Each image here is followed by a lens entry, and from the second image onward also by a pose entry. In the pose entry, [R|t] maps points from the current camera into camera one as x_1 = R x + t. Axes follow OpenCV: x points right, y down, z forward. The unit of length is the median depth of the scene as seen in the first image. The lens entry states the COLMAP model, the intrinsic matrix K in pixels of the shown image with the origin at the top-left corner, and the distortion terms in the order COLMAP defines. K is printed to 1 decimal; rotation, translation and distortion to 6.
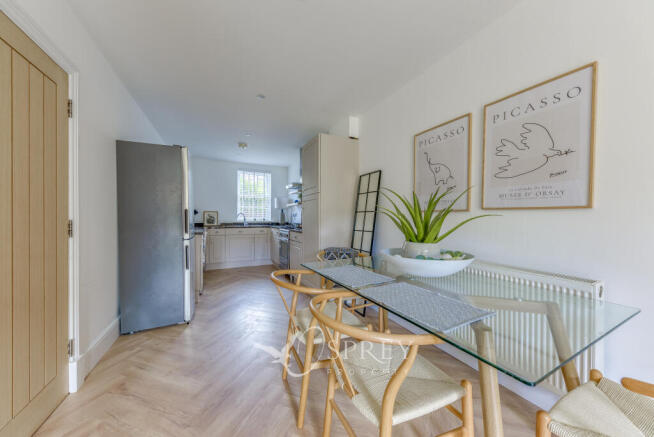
lens RADIAL K [[227.0, 0, 327.8], [0, 227.0, 217.8], [0, 0, 1]] dist [0.008313, -0.002467]
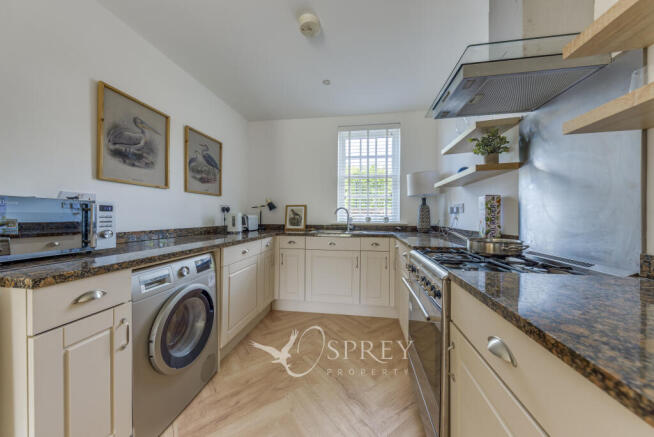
lens RADIAL K [[227.0, 0, 323.7], [0, 227.0, 215.9], [0, 0, 1]] dist [0.008313, -0.002467]
pose [[0.812735, -0.000682, -0.582634, -0.101014], [0.000560, 1.000000, -0.000390, 0.000336], [0.582634, -0.000009, 0.812735, 0.529016]]
